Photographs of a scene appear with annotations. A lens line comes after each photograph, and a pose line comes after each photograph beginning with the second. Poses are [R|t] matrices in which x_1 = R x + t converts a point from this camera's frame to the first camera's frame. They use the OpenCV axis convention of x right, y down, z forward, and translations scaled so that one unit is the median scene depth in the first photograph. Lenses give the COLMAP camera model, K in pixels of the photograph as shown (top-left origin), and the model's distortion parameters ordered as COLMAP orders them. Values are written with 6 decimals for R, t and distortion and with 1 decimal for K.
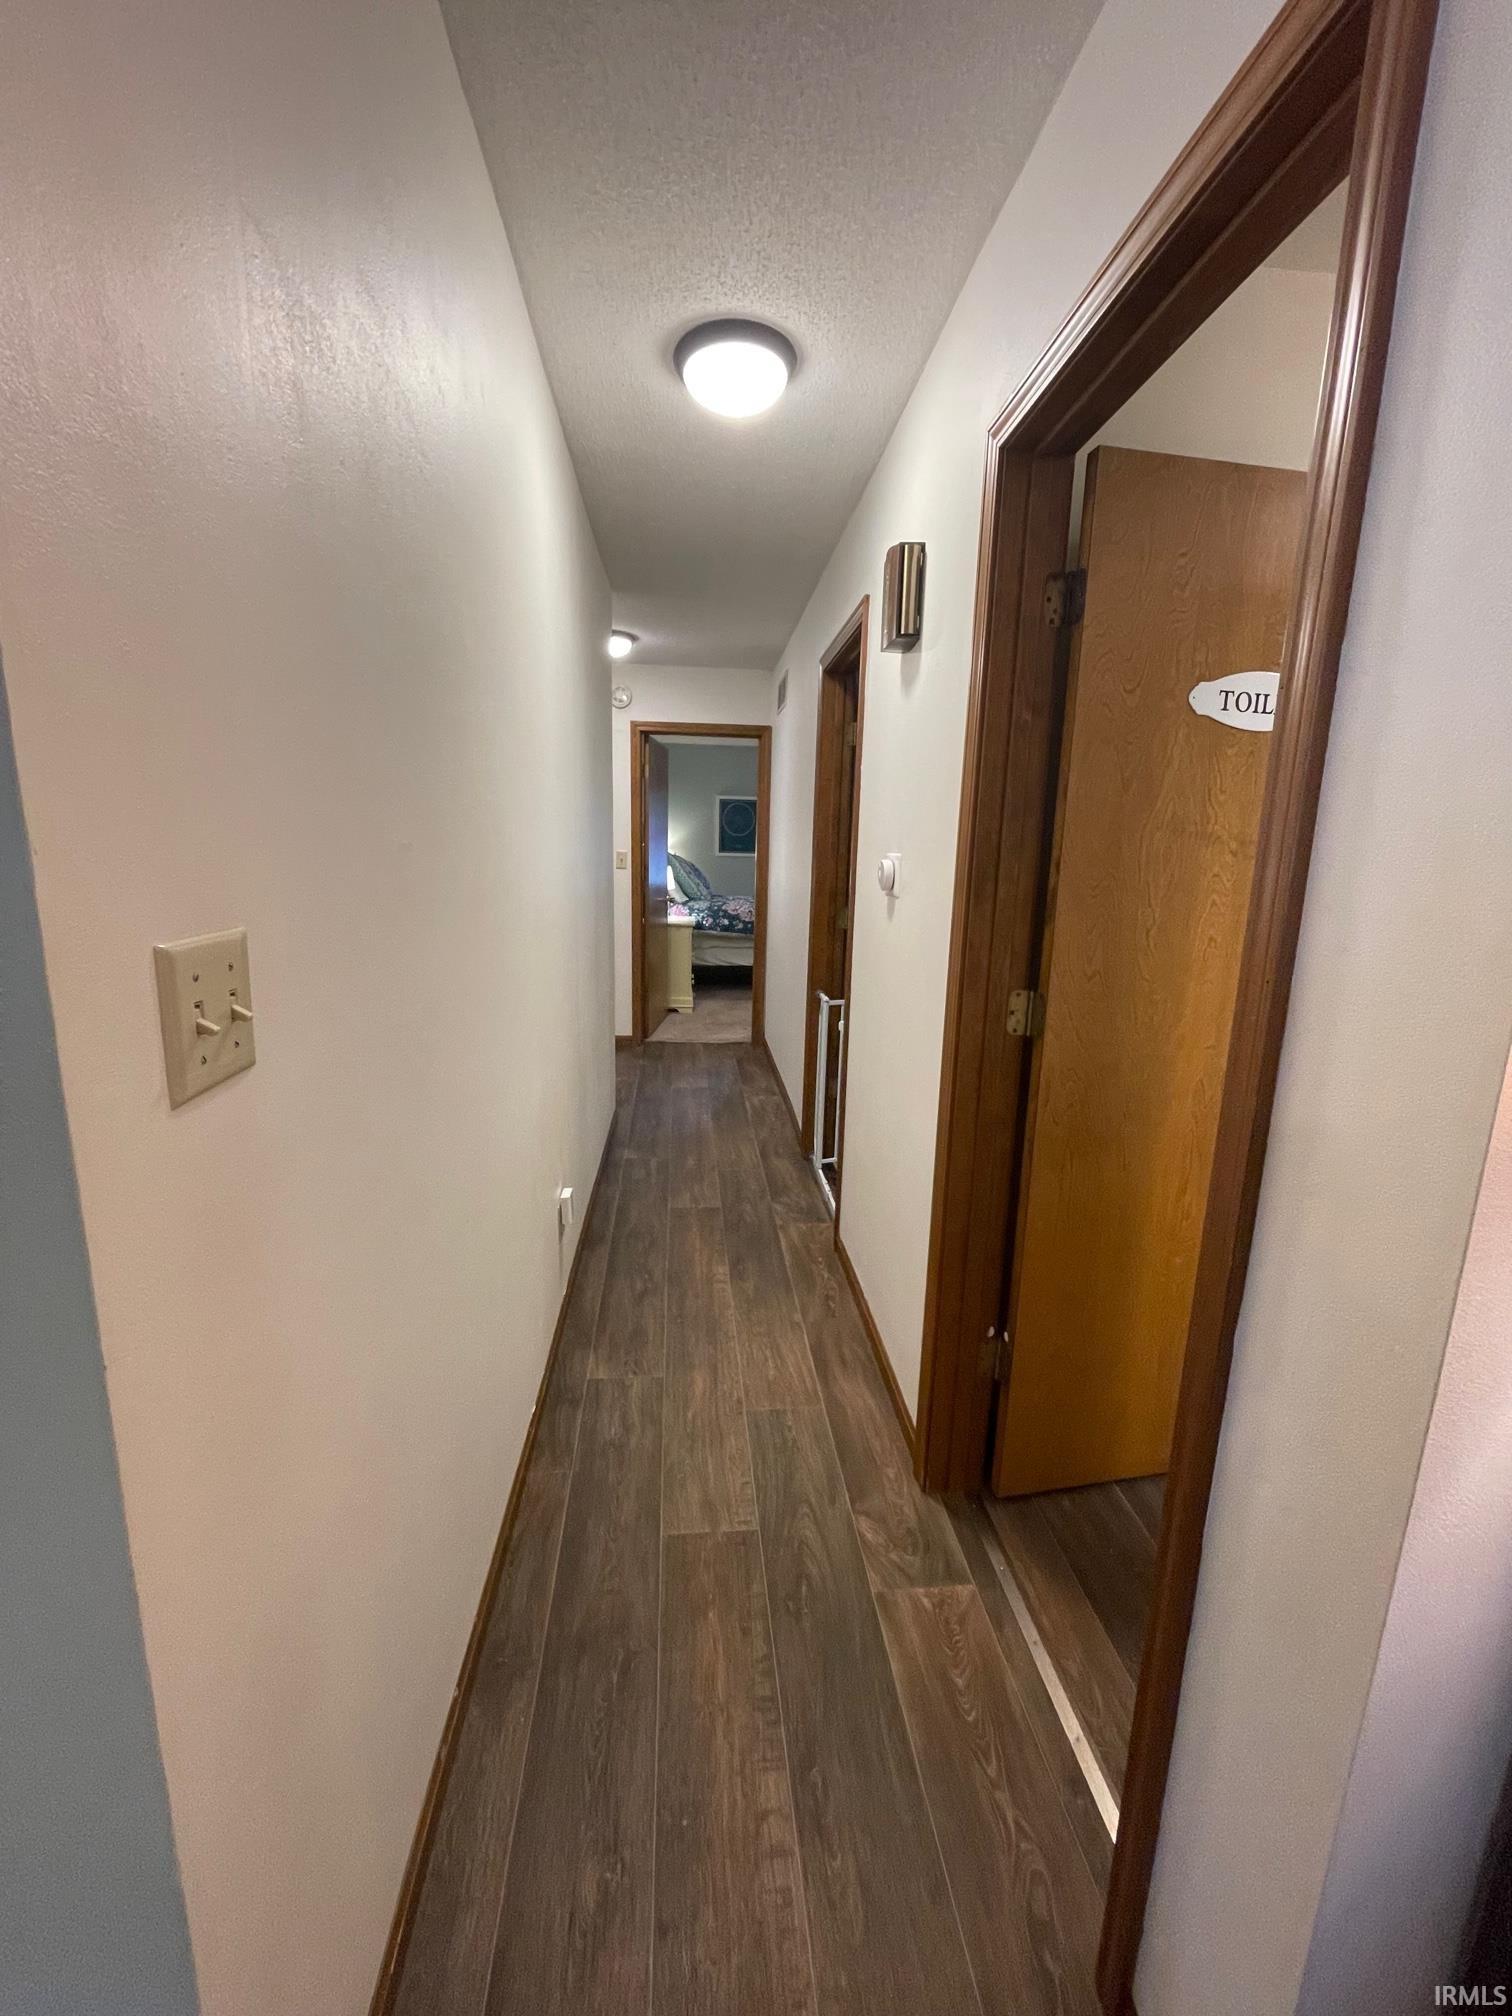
lens RADIAL K [[815.5, 0, 762.1], [0, 815.5, 1005.7], [0, 0, 1]] dist [-0.002867, -0.000062]
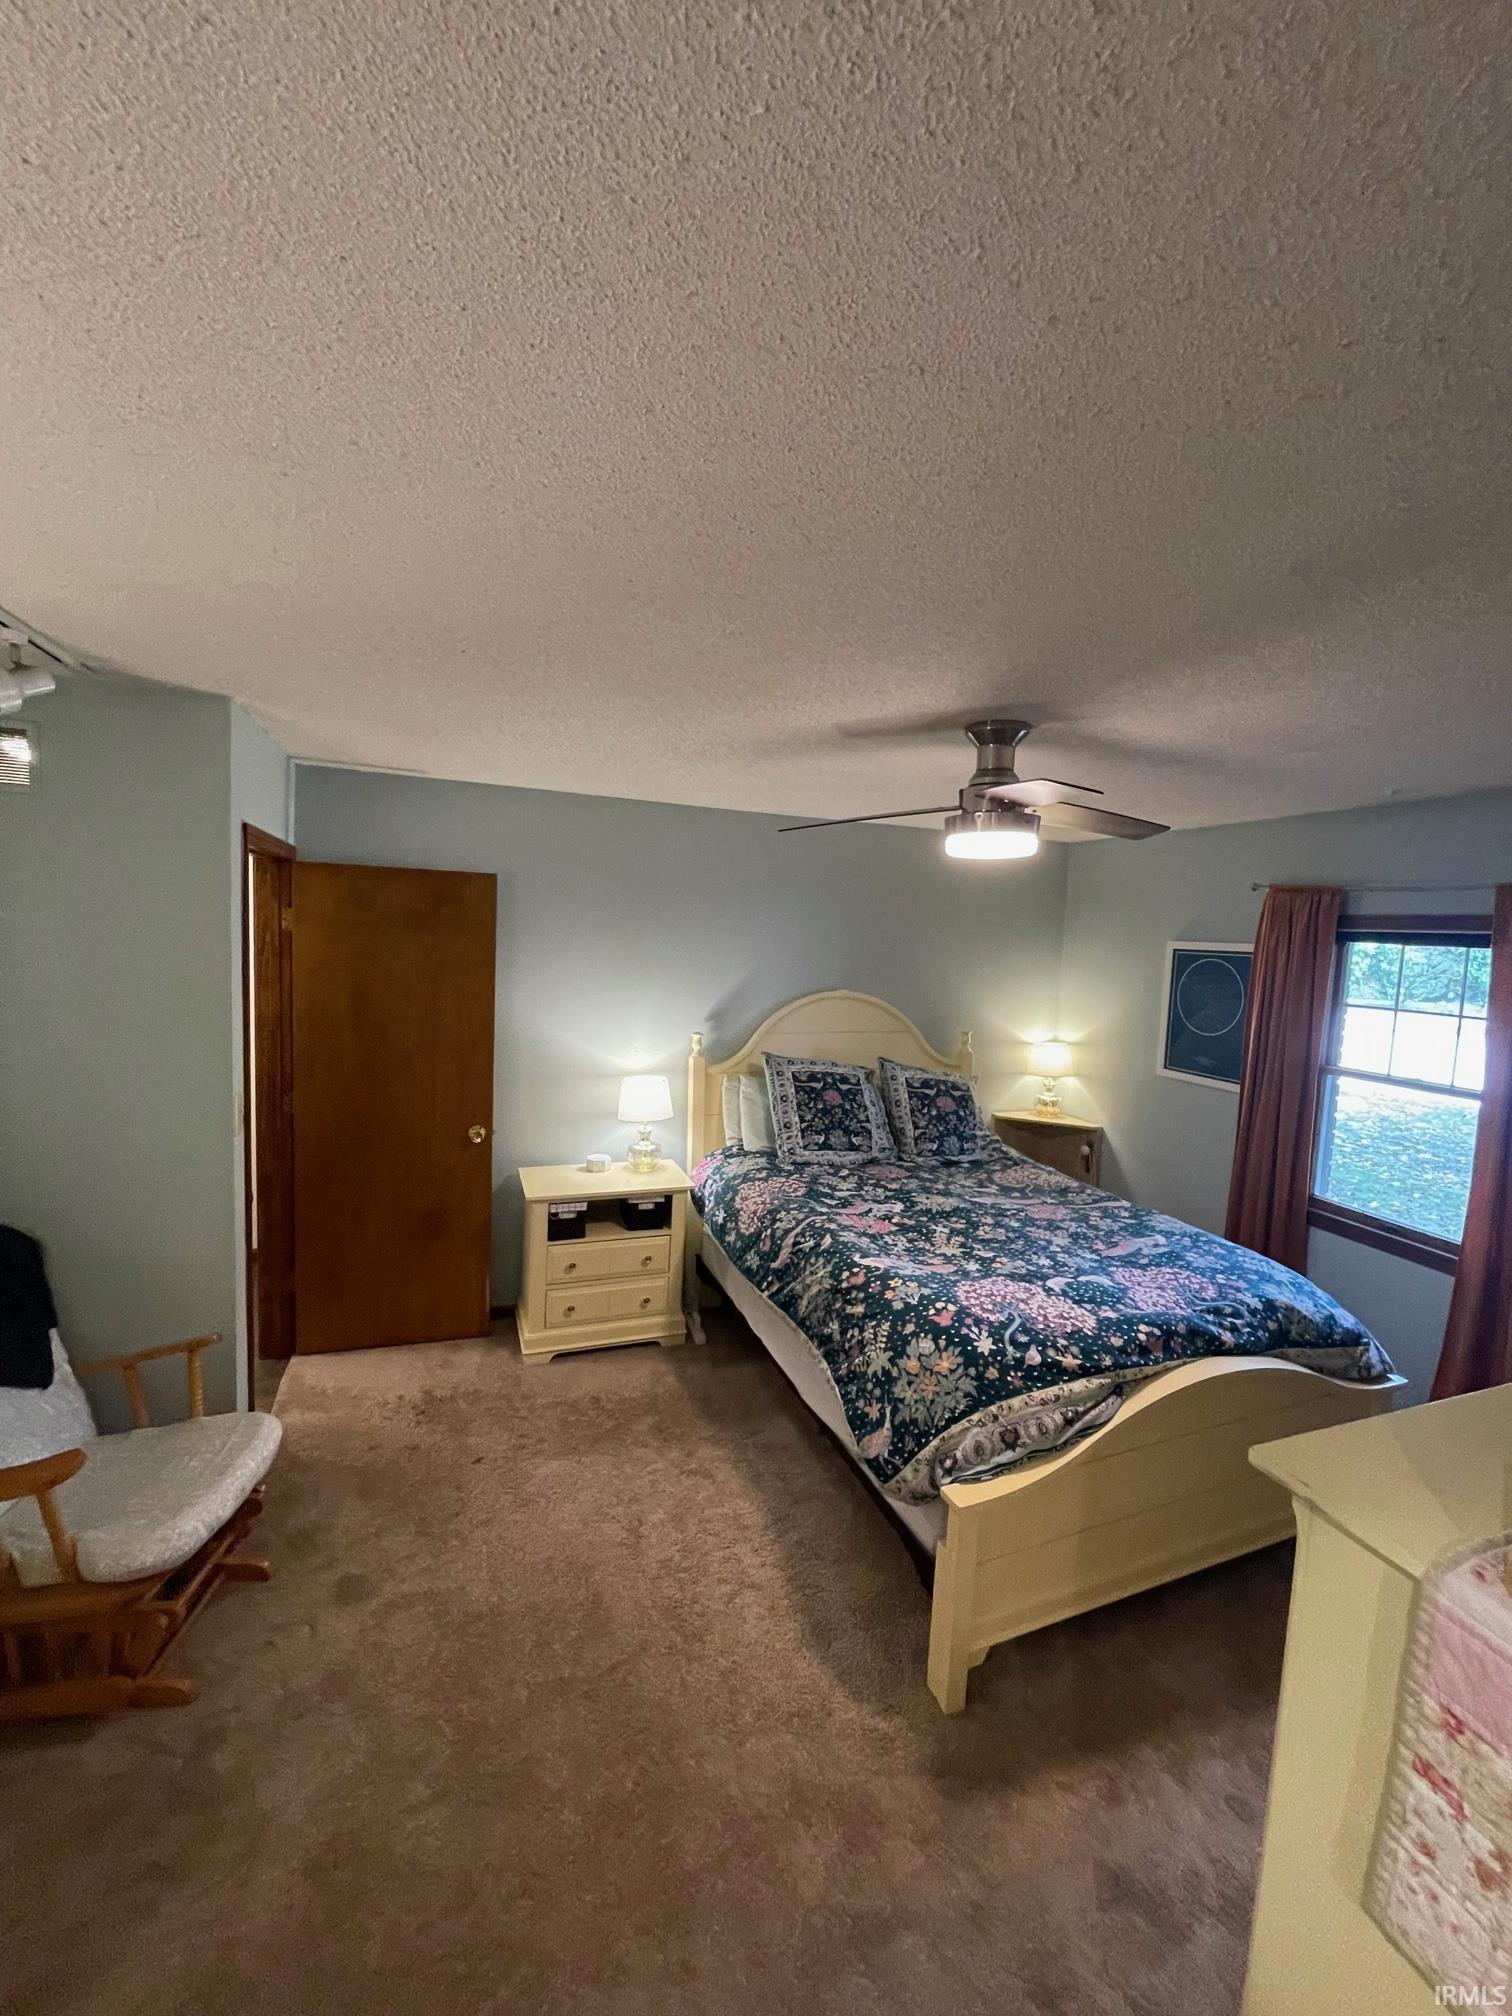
lens RADIAL K [[815.5, 0, 762.1], [0, 815.5, 1005.7], [0, 0, 1]] dist [-0.002867, -0.000062]
pose [[0.263699, 0.074088, -0.961756, 0.392501], [-0.222769, 0.974771, 0.014011, -0.227503], [0.938529, 0.210555, 0.273550, 0.856711]]
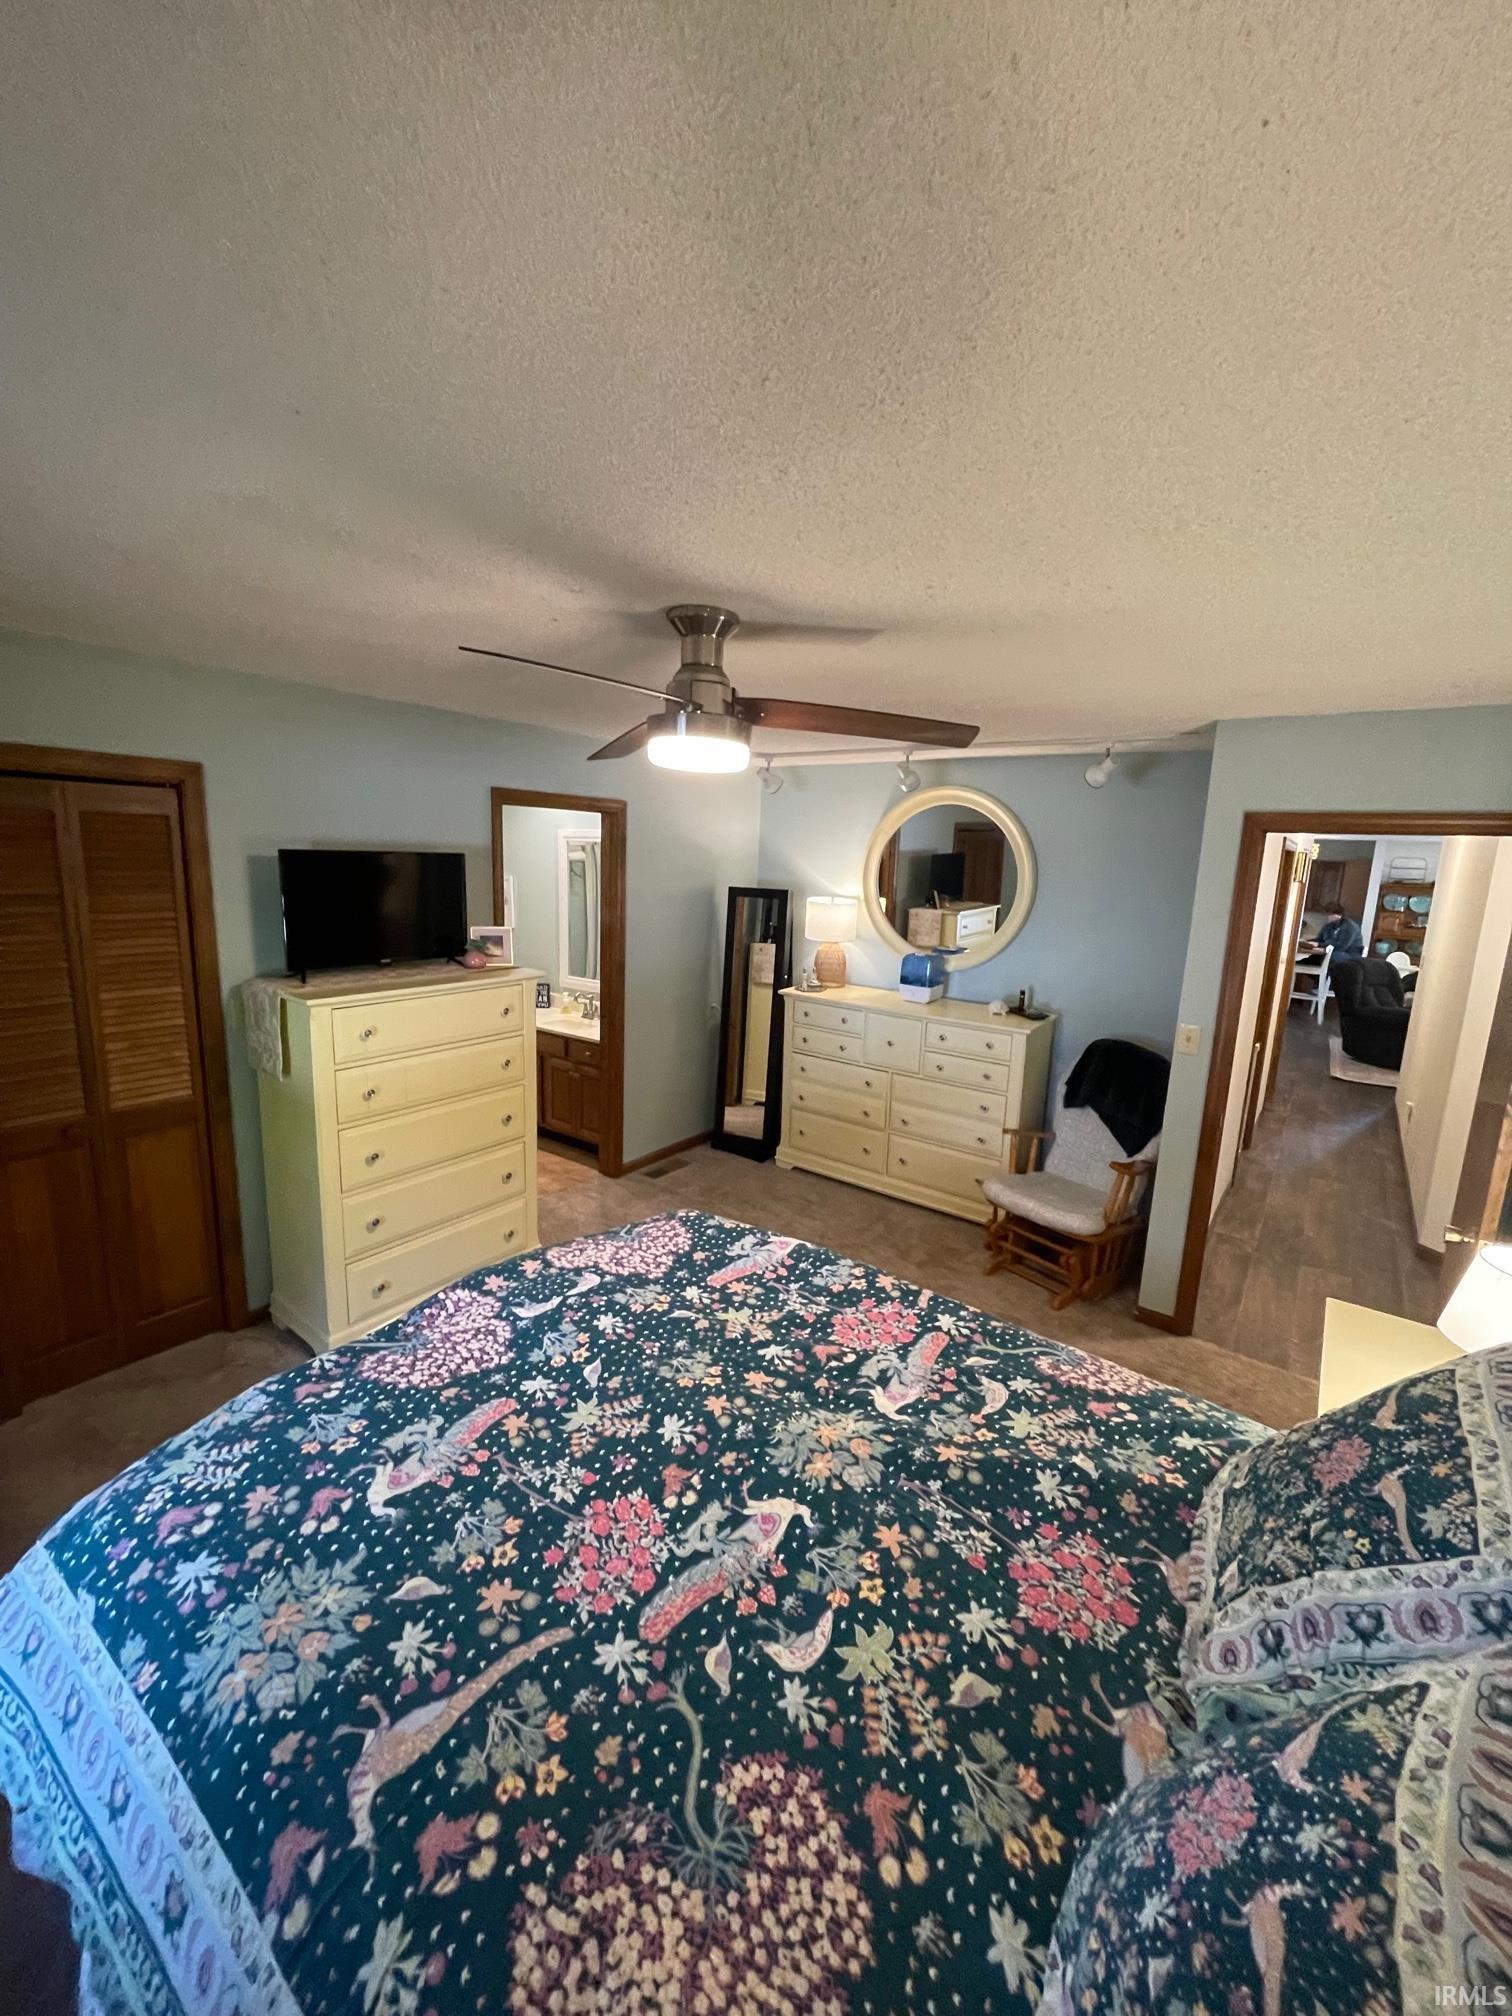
lens RADIAL K [[800.0, 0, 765.8], [0, 800.0, 1002.9], [0, 0, 1]] dist [0.000060, 0.000062]
pose [[-0.745793, -0.181442, 0.640992, -0.087953], [0.069217, 0.935882, 0.345448, -0.315109], [-0.662572, 0.302001, -0.685415, 1.201310]]
